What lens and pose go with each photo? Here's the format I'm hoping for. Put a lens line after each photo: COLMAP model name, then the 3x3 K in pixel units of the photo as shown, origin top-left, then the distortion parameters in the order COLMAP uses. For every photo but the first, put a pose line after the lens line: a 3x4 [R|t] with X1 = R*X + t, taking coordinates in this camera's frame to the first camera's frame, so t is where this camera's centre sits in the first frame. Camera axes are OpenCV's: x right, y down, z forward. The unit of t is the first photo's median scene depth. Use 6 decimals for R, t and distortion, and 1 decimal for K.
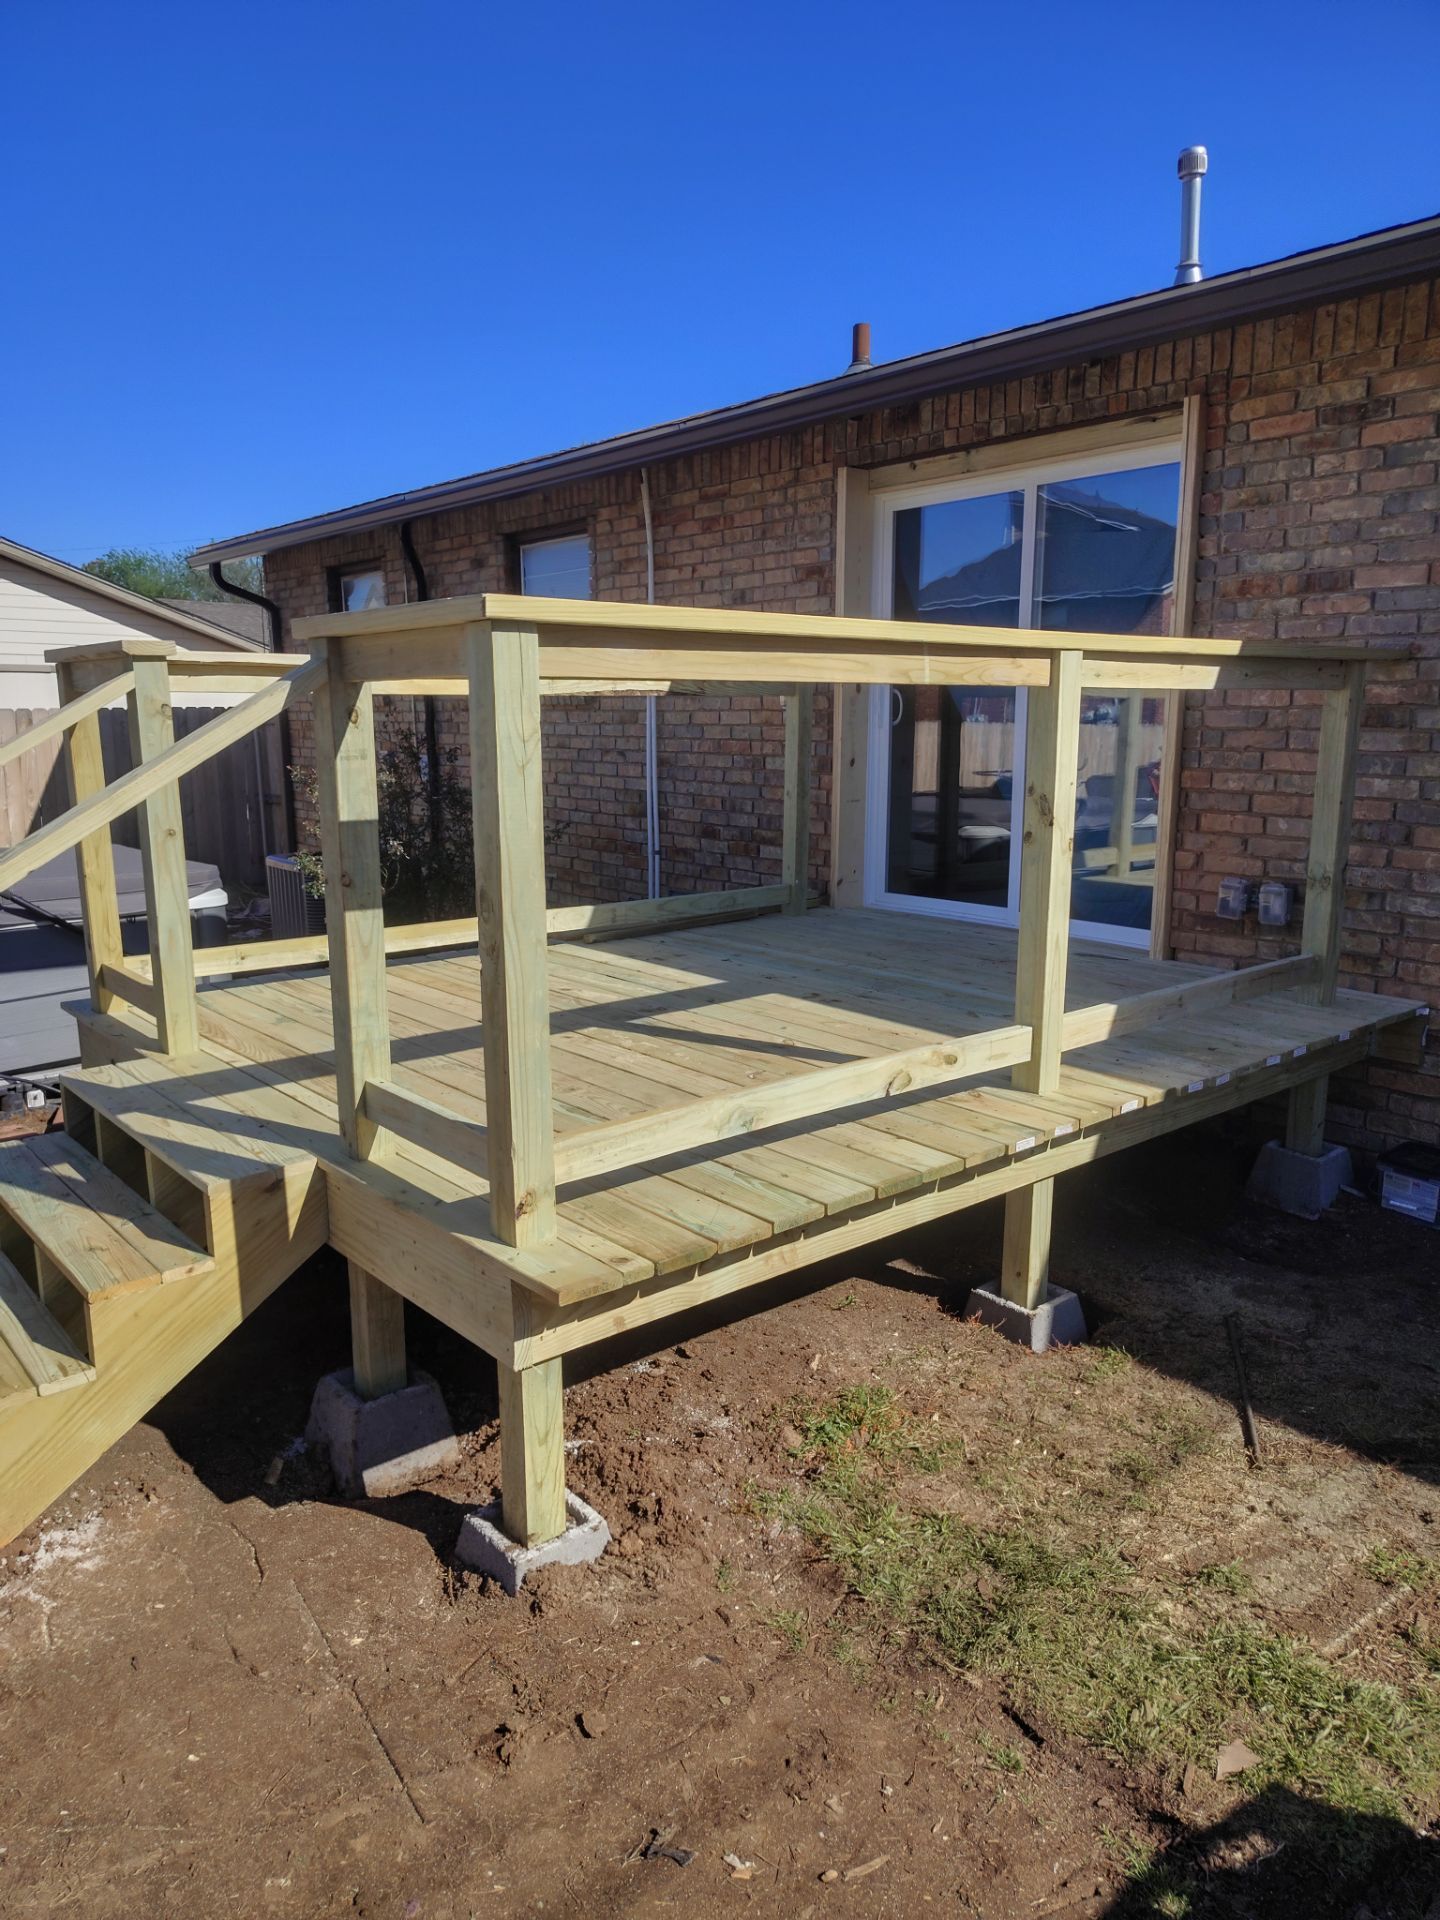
lens RADIAL K [[1326.2, 0, 722.9], [0, 1326.2, 987.5], [0, 0, 1]] dist [0.026276, -0.027340]
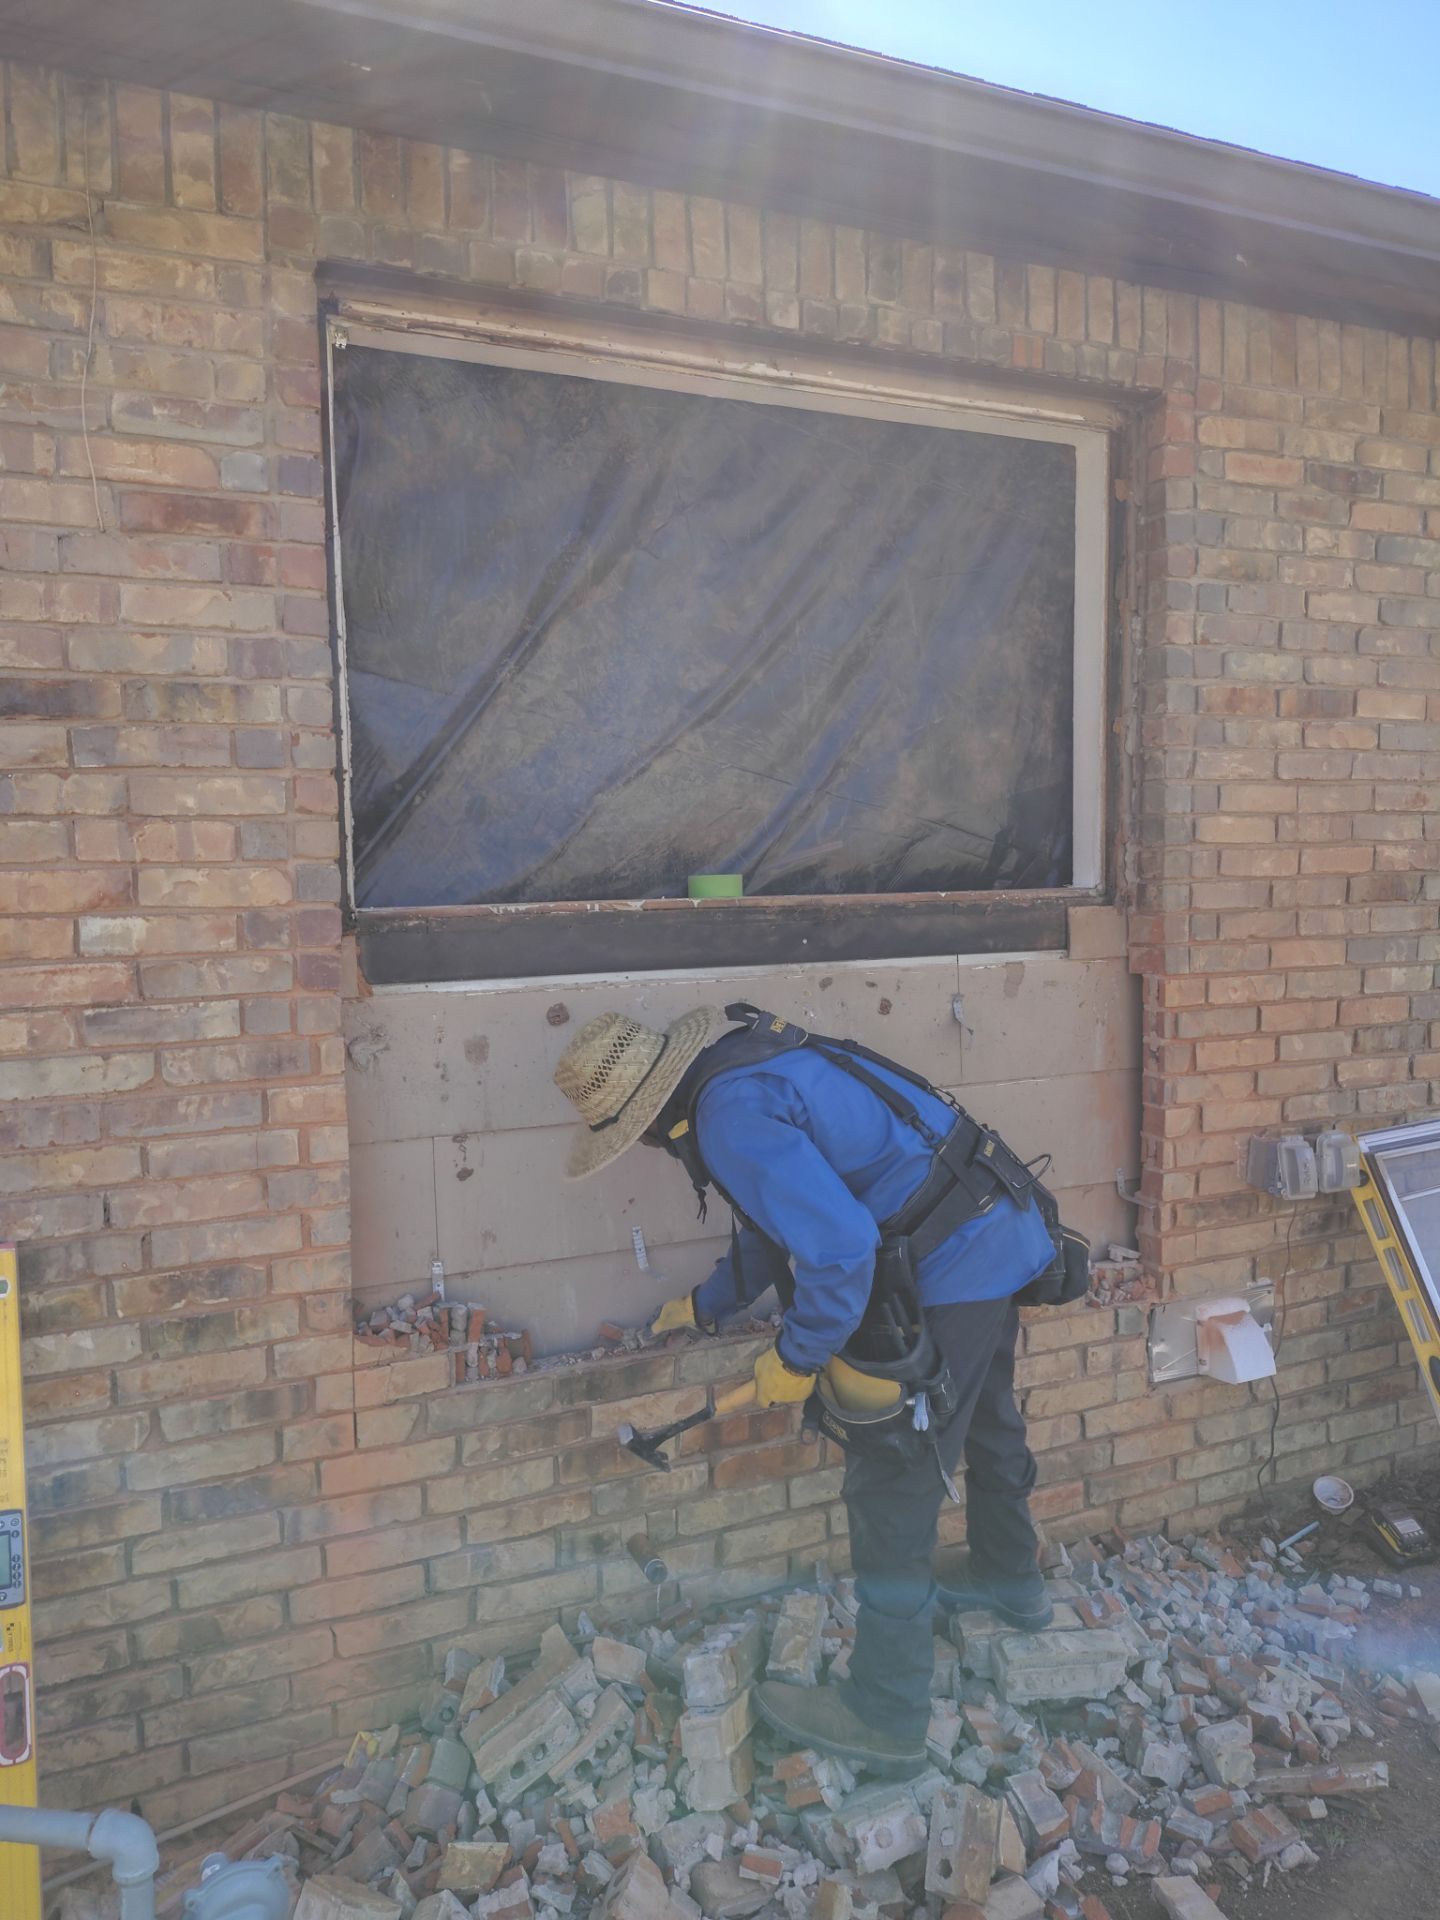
lens RADIAL K [[1326.2, 0, 716.5], [0, 1326.2, 960.4], [0, 0, 1]] dist [0.026276, -0.027340]
pose [[0.271826, -0.075733, 0.959362, -0.302289], [0.212820, 0.976947, 0.016820, -0.231210], [-0.938519, 0.199599, 0.281677, 1.041686]]
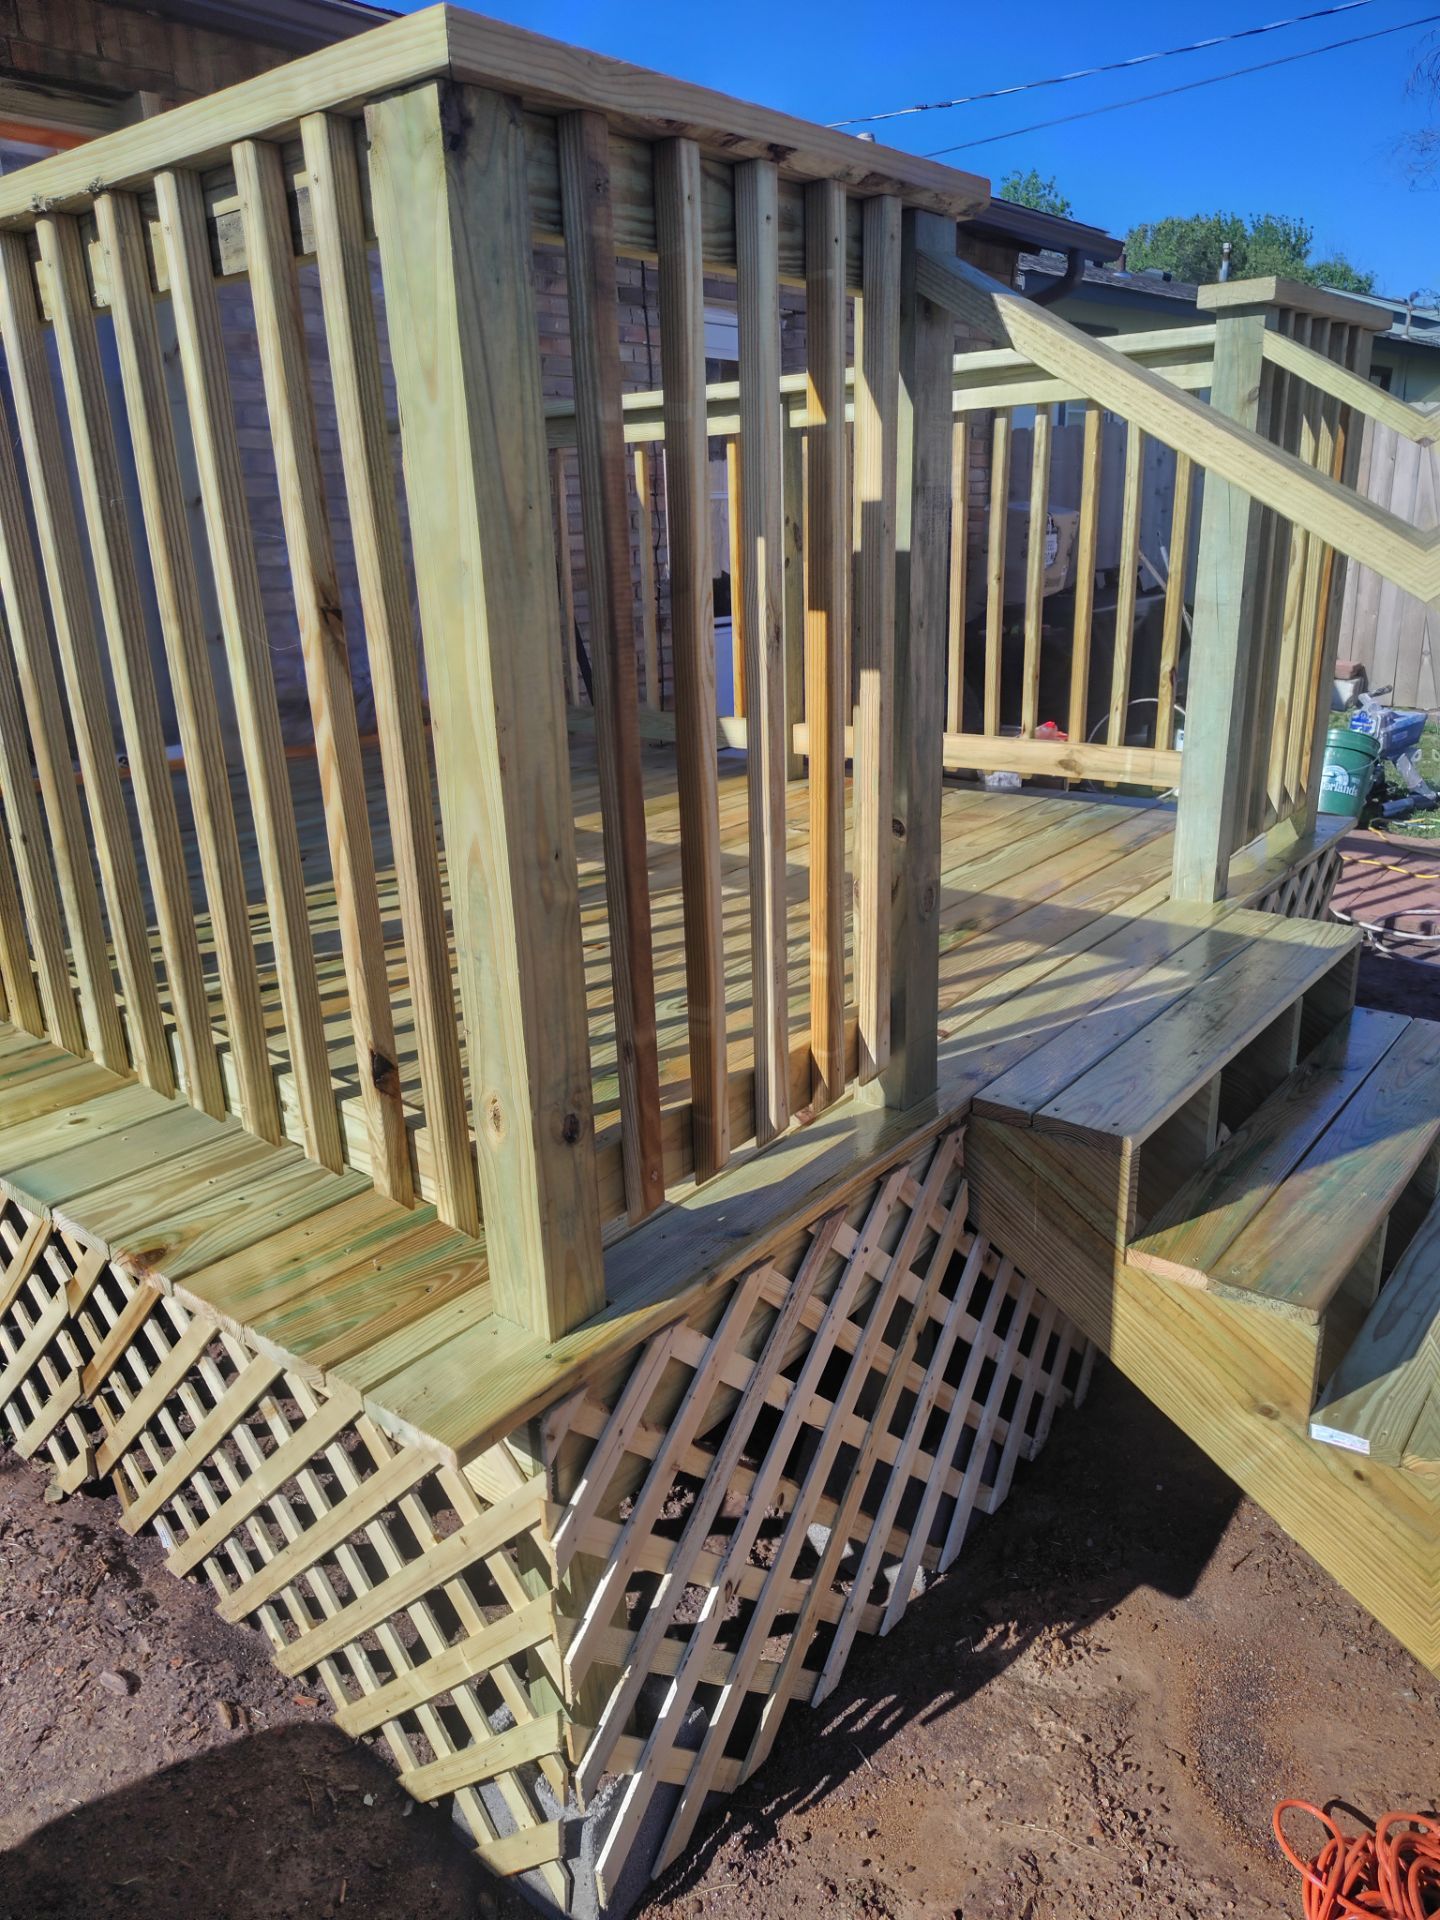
lens RADIAL K [[1326.2, 0, 708.0], [0, 1326.2, 965.7], [0, 0, 1]] dist [0.026276, -0.027340]
pose [[-0.184302, -0.304363, 0.934557, -0.653870], [0.238365, 0.908618, 0.342923, -0.139968], [-0.953528, 0.285967, -0.094910, 0.871972]]
